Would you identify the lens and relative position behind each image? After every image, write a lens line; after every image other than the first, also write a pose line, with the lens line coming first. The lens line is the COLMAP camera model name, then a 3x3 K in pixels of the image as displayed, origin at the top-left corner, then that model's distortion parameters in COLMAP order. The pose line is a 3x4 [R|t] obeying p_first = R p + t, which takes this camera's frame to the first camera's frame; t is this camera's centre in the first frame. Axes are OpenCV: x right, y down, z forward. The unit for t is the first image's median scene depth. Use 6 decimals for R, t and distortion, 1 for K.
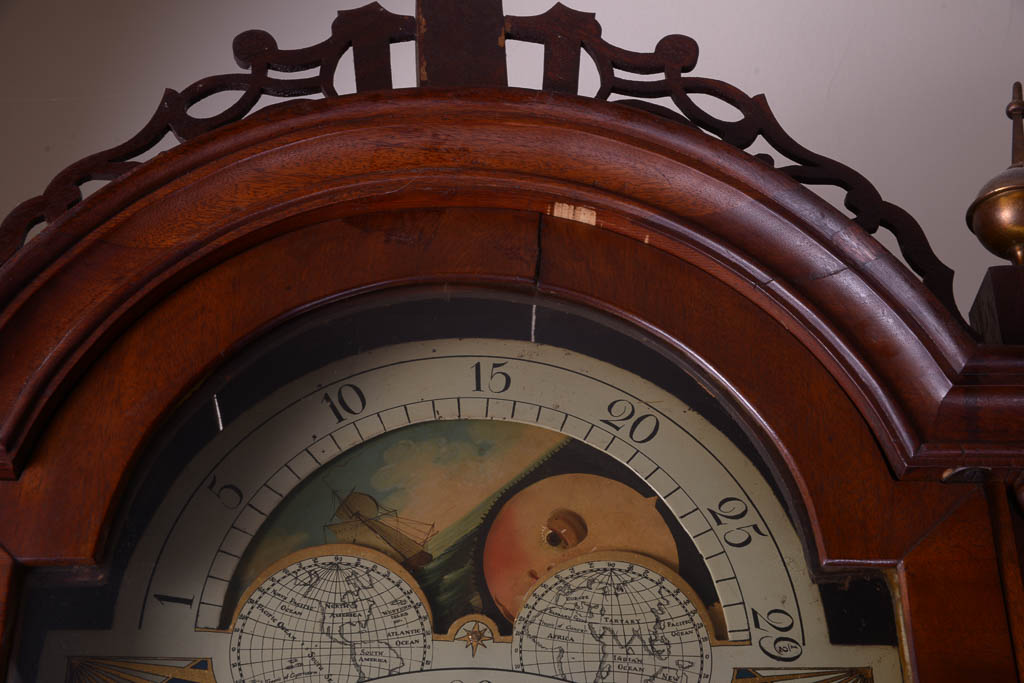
lens RADIAL K [[1752.0, 0, 512.0], [0, 1752.0, 341.5], [0, 0, 1]] dist [0.101953, -0.156550]
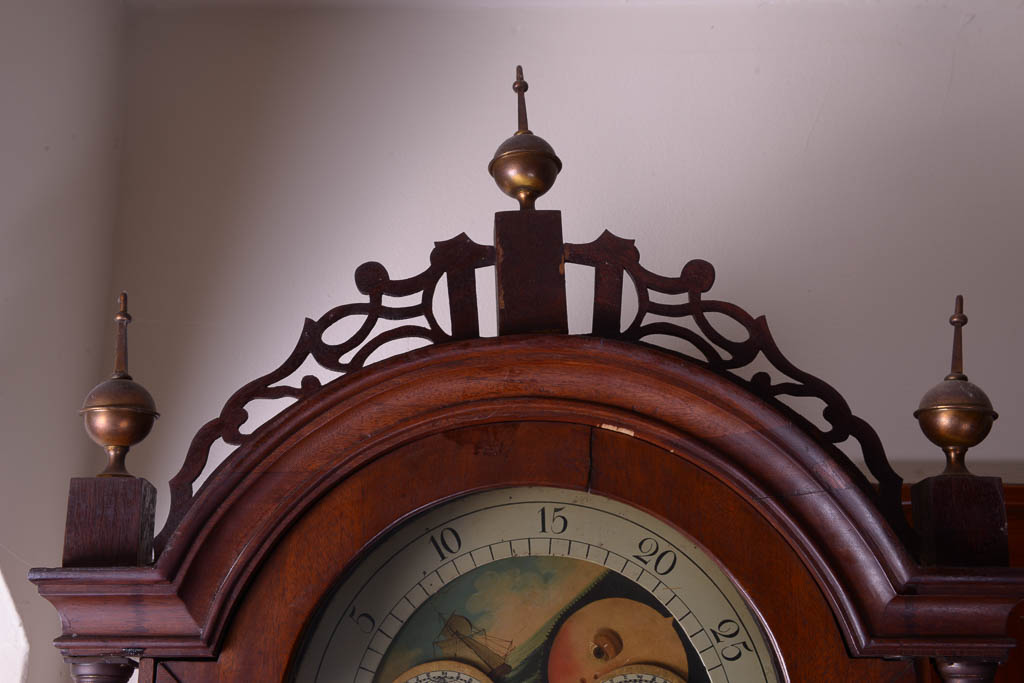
lens RADIAL K [[1247.7, 0, 512.0], [0, 1247.7, 341.5], [0, 0, 1]] dist [-0.003552, 0.036134]
pose [[0.999575, 0.003266, -0.028965, -0.016734], [0.004372, 0.965665, 0.259754, -0.380031], [0.028818, -0.259771, 0.965240, 0.108253]]
